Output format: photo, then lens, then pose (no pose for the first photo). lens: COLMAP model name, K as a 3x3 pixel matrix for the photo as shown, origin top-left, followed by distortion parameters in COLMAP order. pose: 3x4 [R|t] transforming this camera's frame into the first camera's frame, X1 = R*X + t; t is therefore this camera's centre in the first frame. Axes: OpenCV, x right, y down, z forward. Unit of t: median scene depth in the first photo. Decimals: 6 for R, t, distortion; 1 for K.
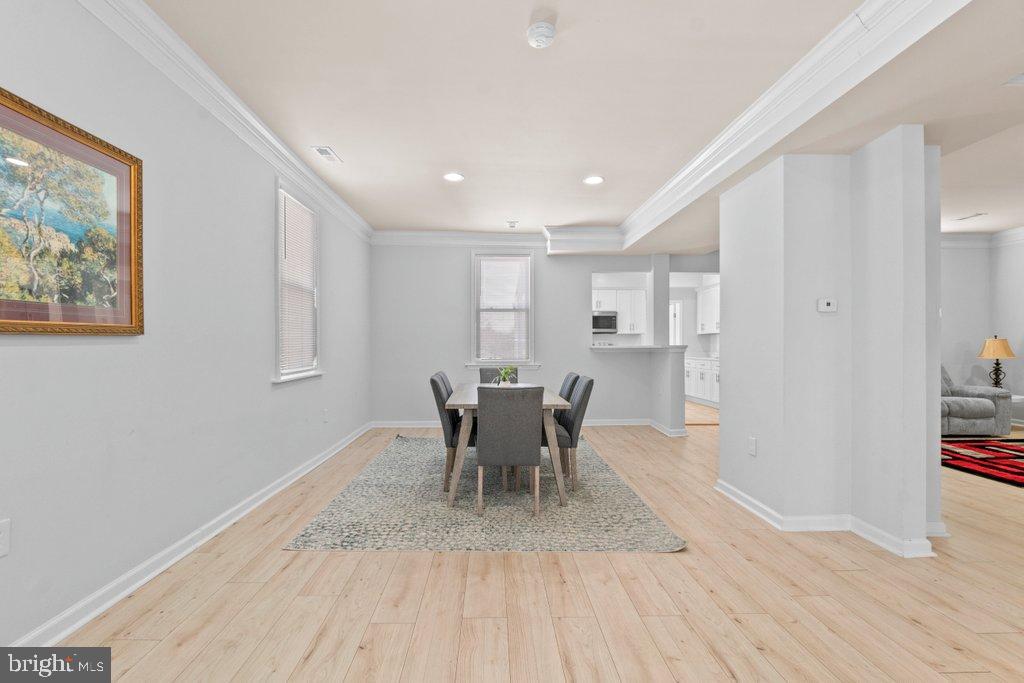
lens RADIAL K [[445.3, 0, 509.4], [0, 445.3, 345.4], [0, 0, 1]] dist [-0.003030, 0.000633]
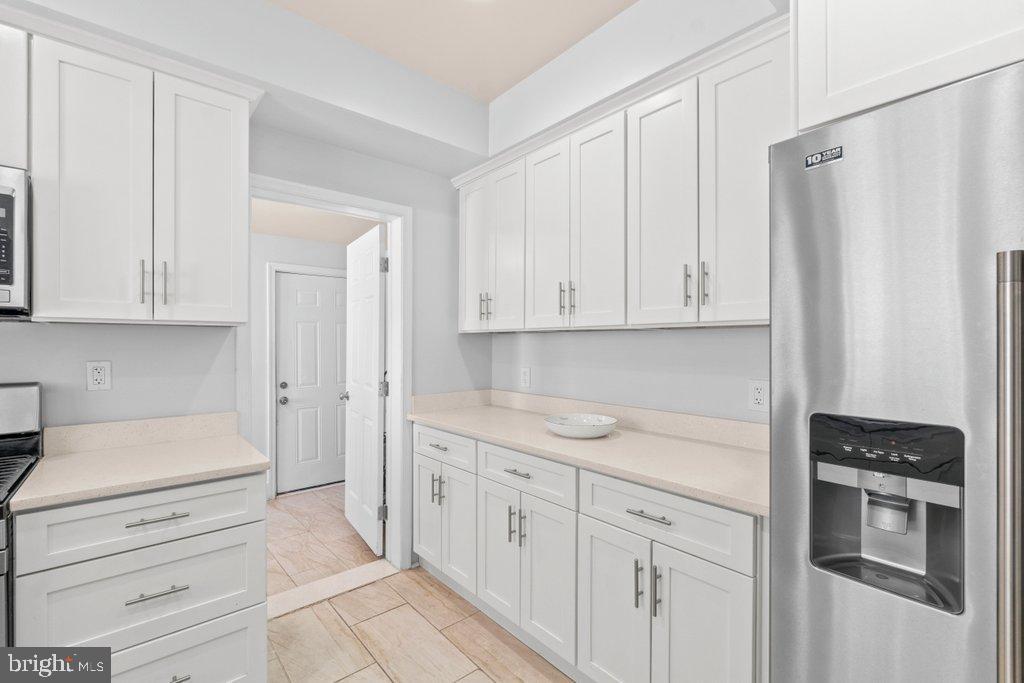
lens RADIAL K [[445.3, 0, 509.4], [0, 445.3, 345.4], [0, 0, 1]] dist [-0.003030, 0.000633]
pose [[0.783772, 0.000745, 0.621049, 0.457232], [-0.002186, 0.999996, 0.001560, -0.029584], [-0.621045, -0.002580, 0.783771, 1.289769]]
